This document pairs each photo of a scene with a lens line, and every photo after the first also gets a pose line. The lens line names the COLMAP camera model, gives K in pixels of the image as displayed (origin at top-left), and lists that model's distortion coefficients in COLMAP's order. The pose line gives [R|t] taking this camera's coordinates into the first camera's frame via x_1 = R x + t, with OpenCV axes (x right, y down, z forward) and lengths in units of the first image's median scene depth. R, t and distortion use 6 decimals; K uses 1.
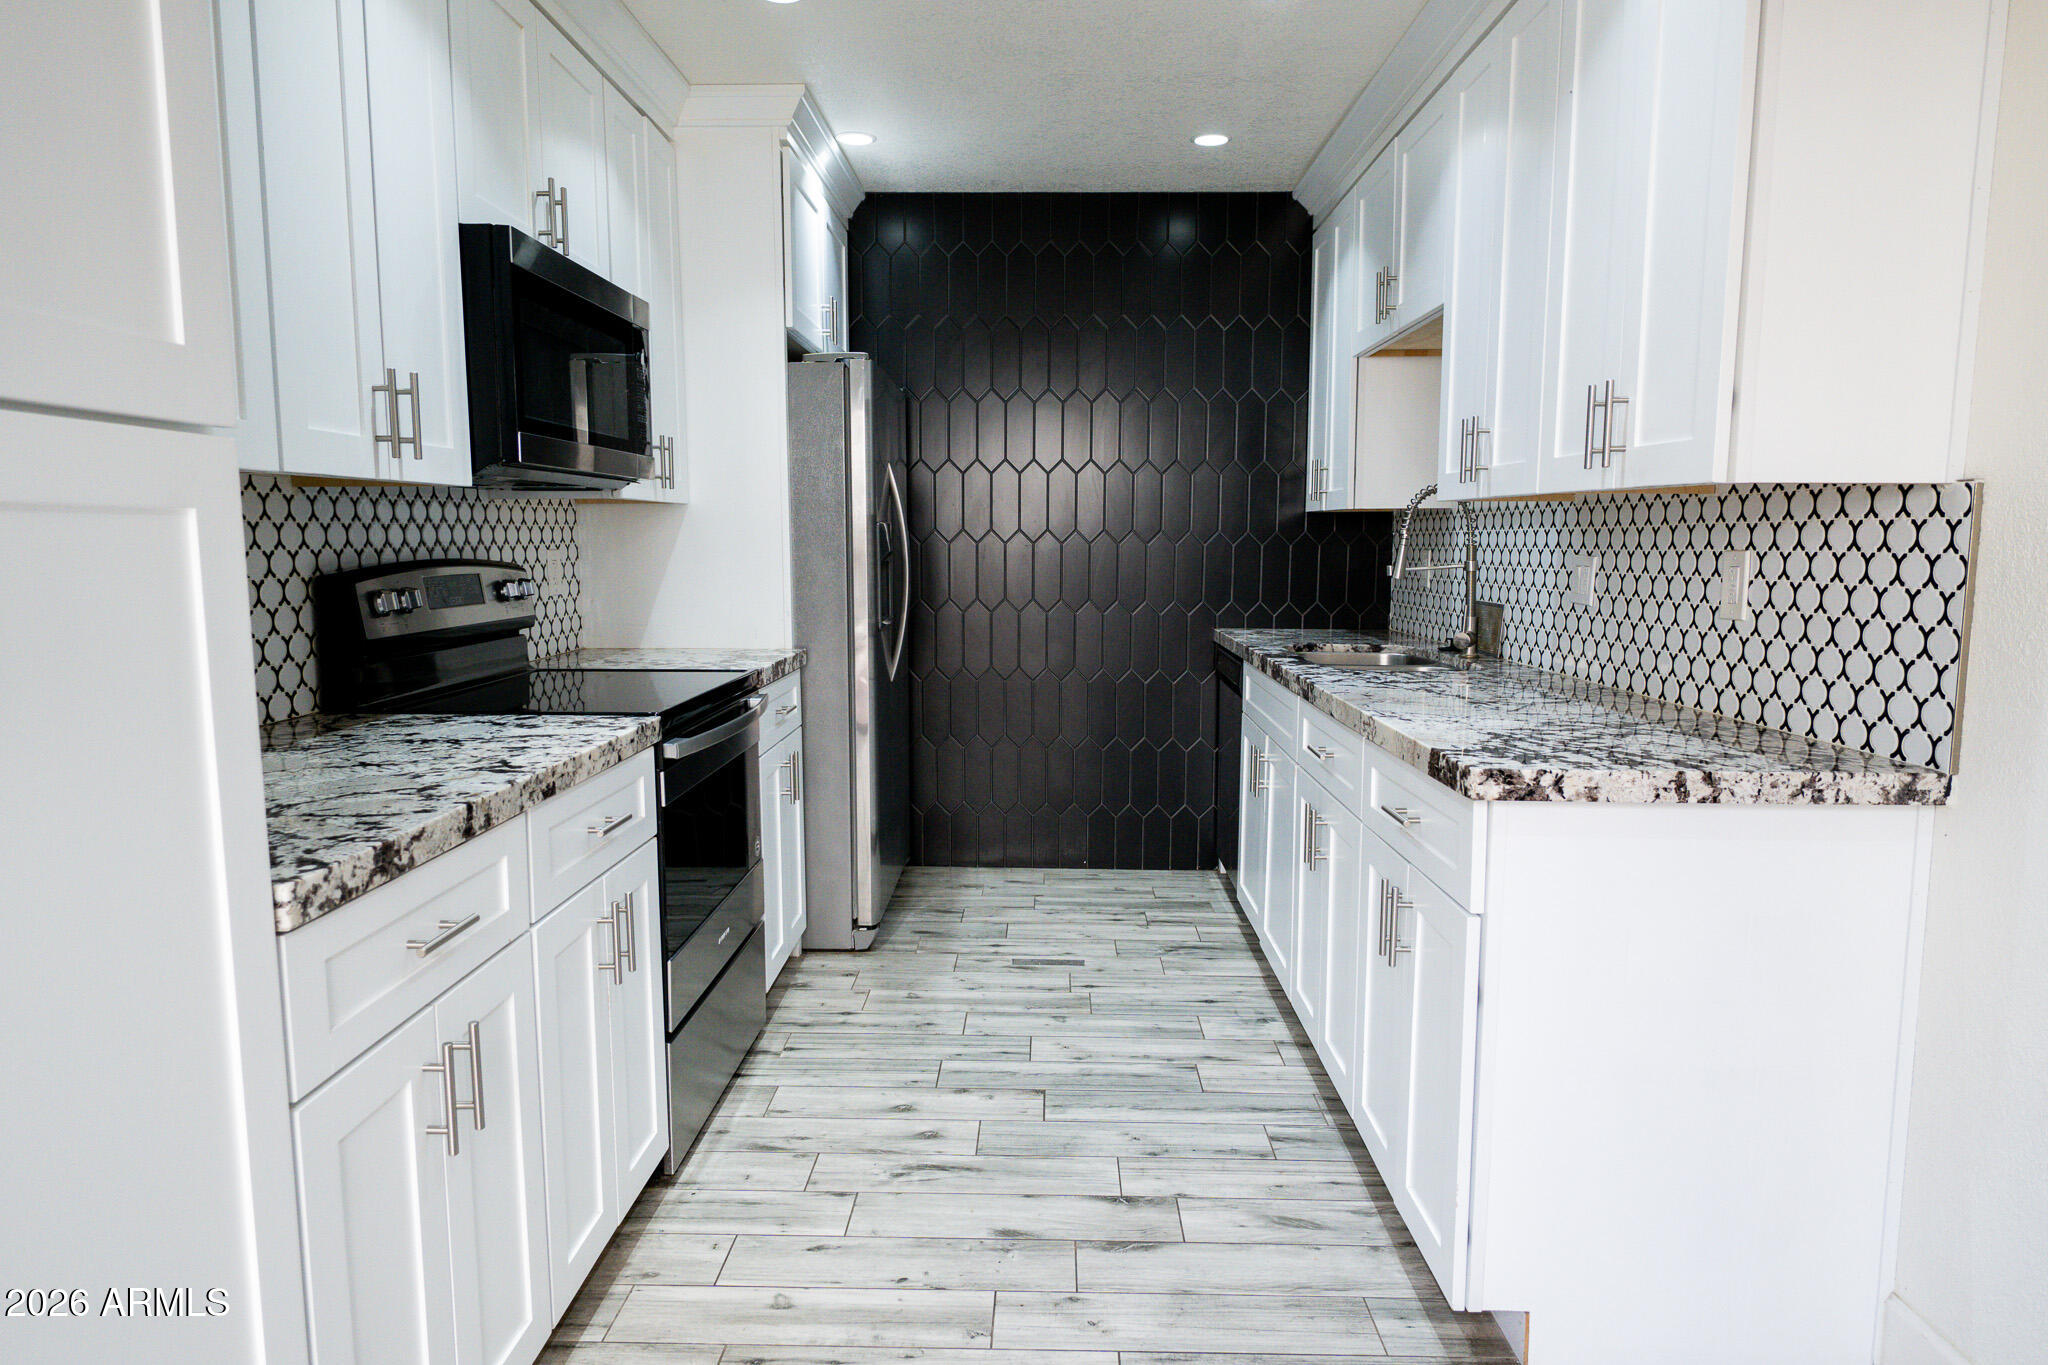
lens RADIAL K [[1204.3, 0, 1021.5], [0, 1204.3, 679.5], [0, 0, 1]] dist [-0.006968, -0.001756]
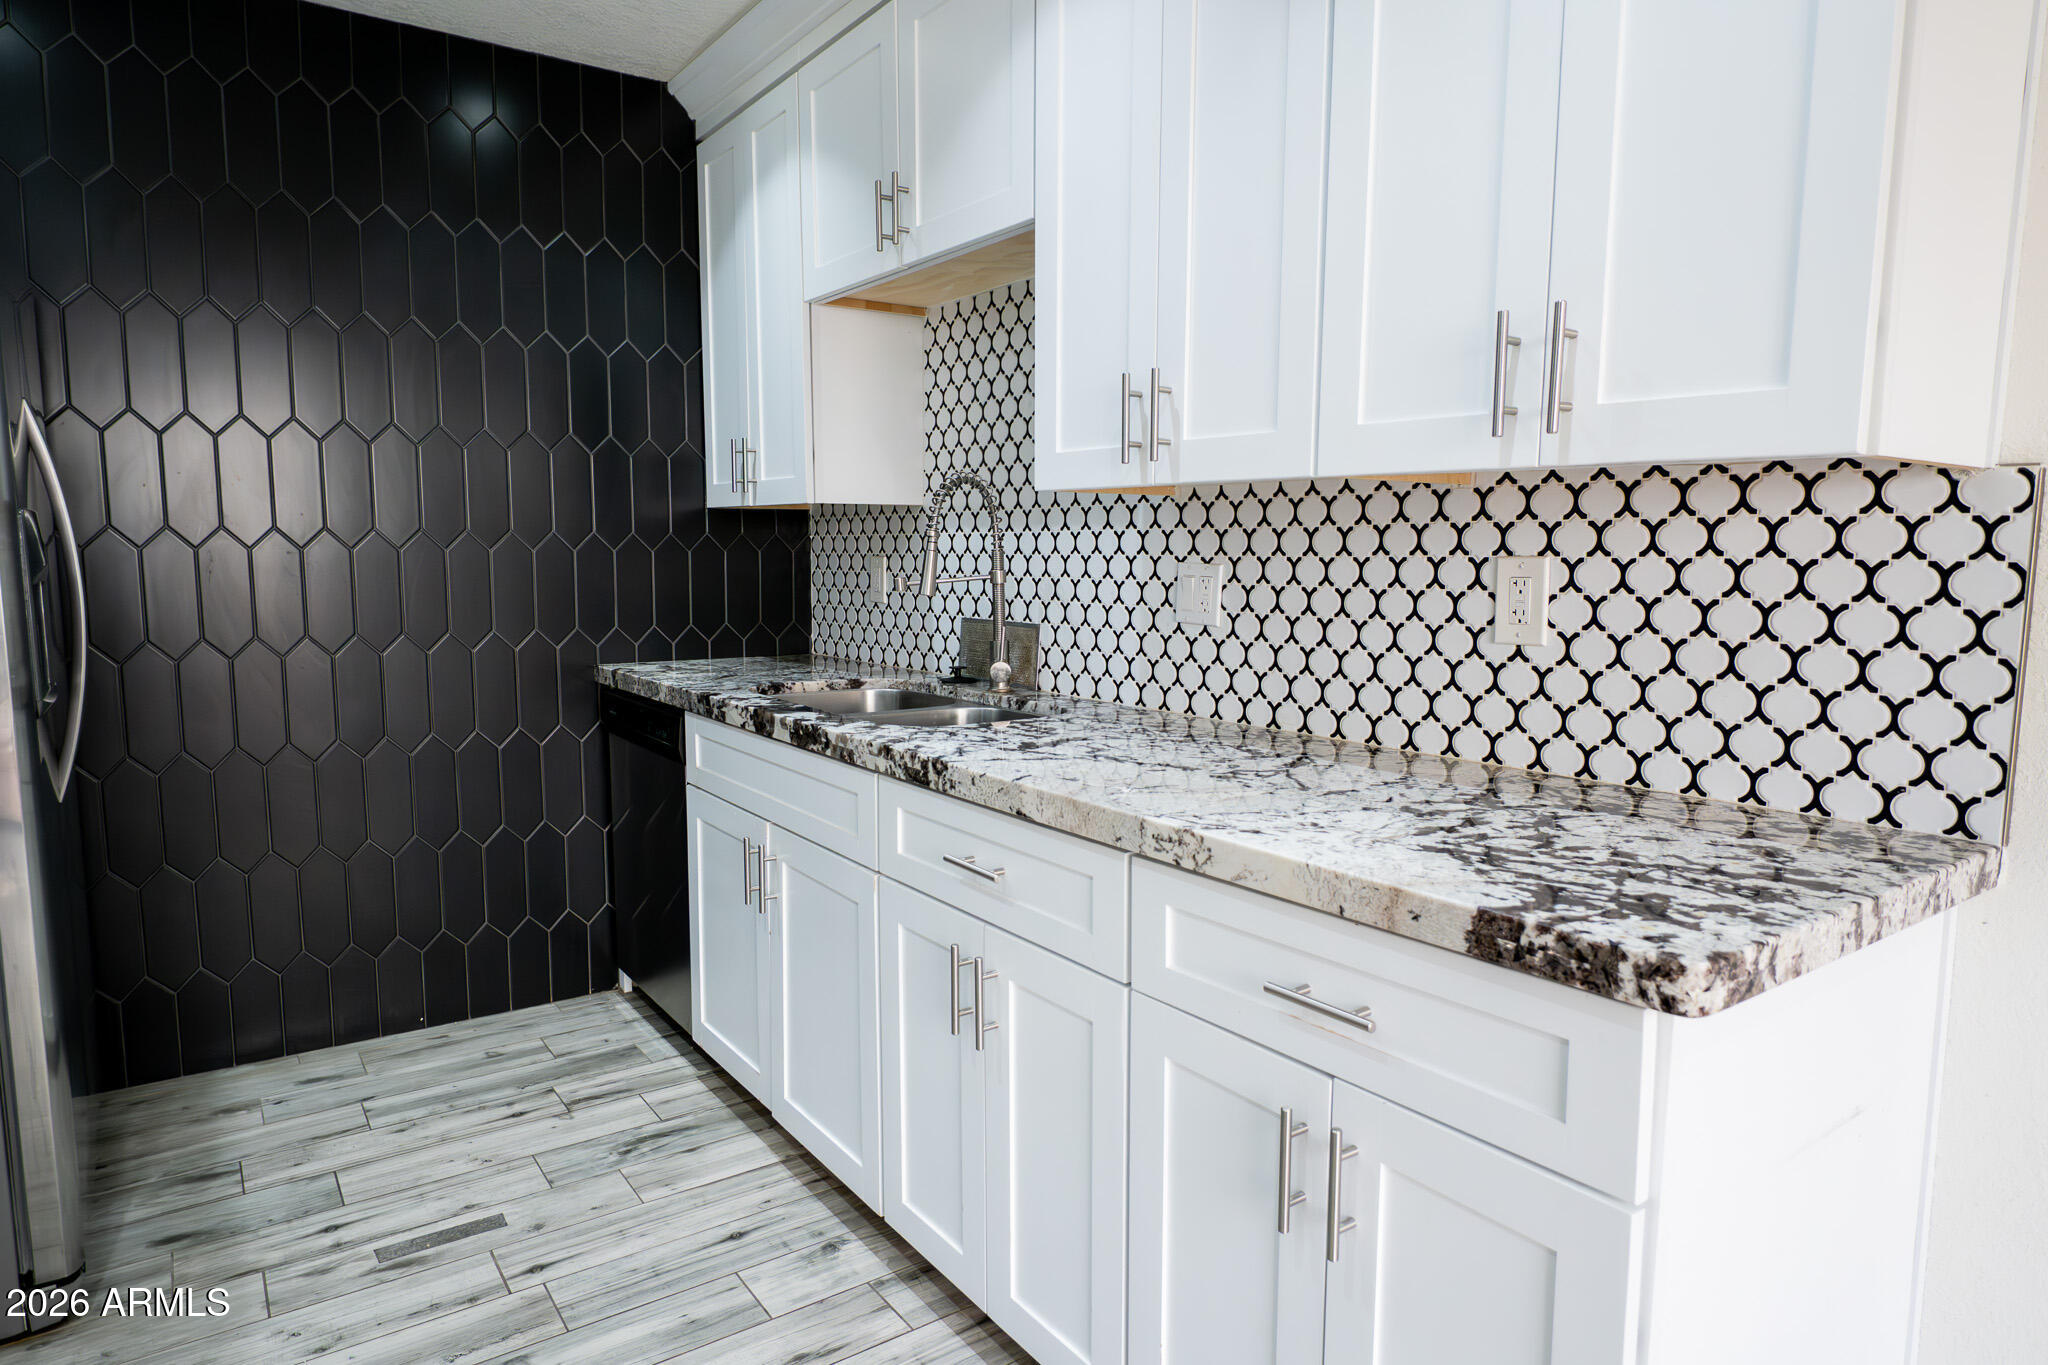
lens RADIAL K [[1204.3, 0, 1024.5], [0, 1204.3, 683.7], [0, 0, 1]] dist [-0.006968, -0.001756]
pose [[0.805942, -0.067464, 0.588137, -0.071068], [0.067859, 0.997465, 0.021429, -0.033928], [-0.588092, 0.022640, 0.808477, 0.299012]]
